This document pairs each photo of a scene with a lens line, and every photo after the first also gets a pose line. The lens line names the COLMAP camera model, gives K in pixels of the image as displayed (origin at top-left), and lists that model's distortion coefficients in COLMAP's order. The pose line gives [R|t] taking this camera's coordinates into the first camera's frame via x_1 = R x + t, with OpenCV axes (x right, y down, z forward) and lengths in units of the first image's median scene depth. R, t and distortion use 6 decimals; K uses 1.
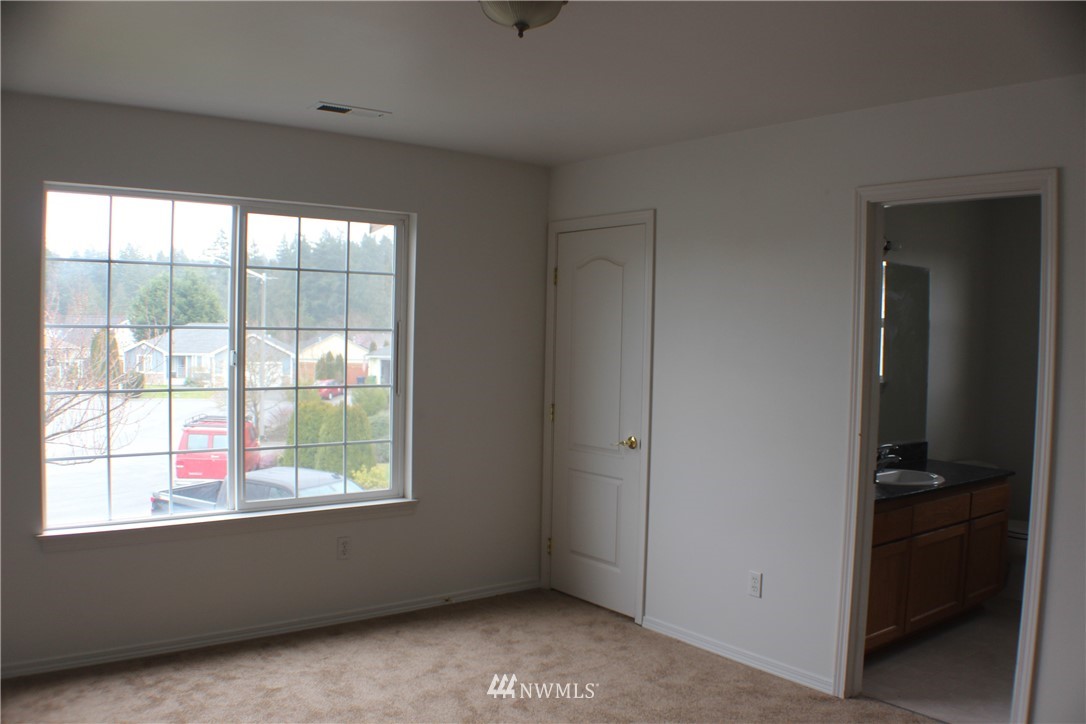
lens RADIAL K [[902.0, 0, 543.0], [0, 902.0, 362.0], [0, 0, 1]] dist [-0.192758, 0.064068]
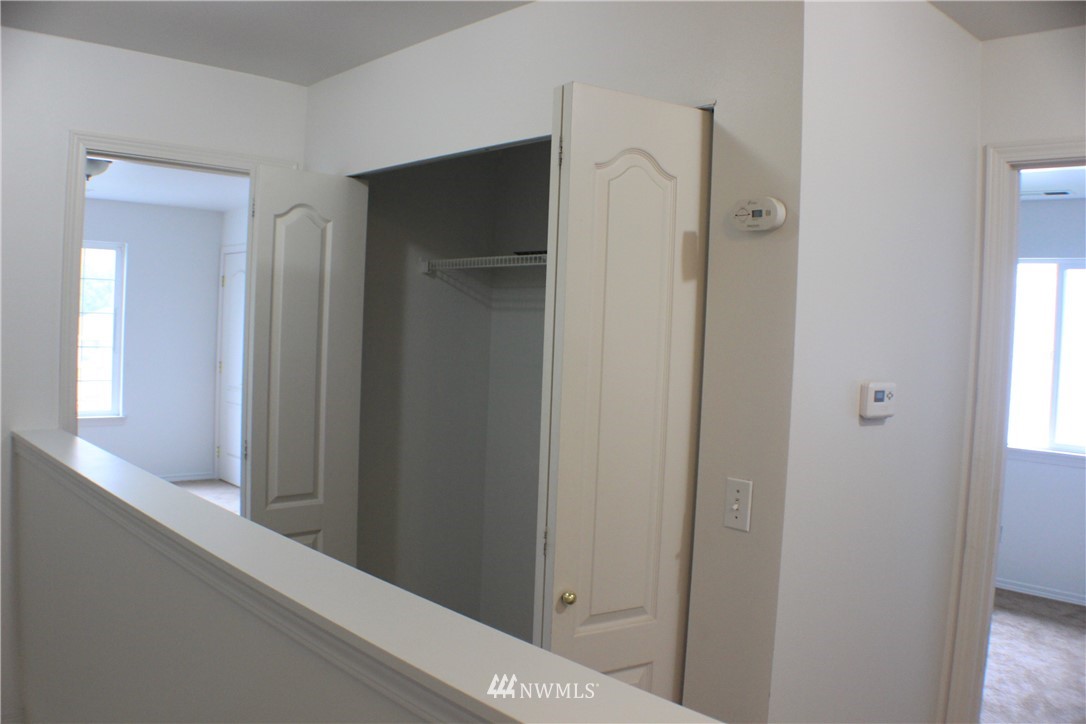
lens RADIAL K [[902.0, 0, 543.0], [0, 902.0, 362.0], [0, 0, 1]] dist [-0.192758, 0.064068]
pose [[0.996632, 0.017136, 0.080188, 0.582001], [-0.017509, 0.999839, 0.003944, 0.040145], [-0.080108, -0.005334, 0.996772, -0.760486]]
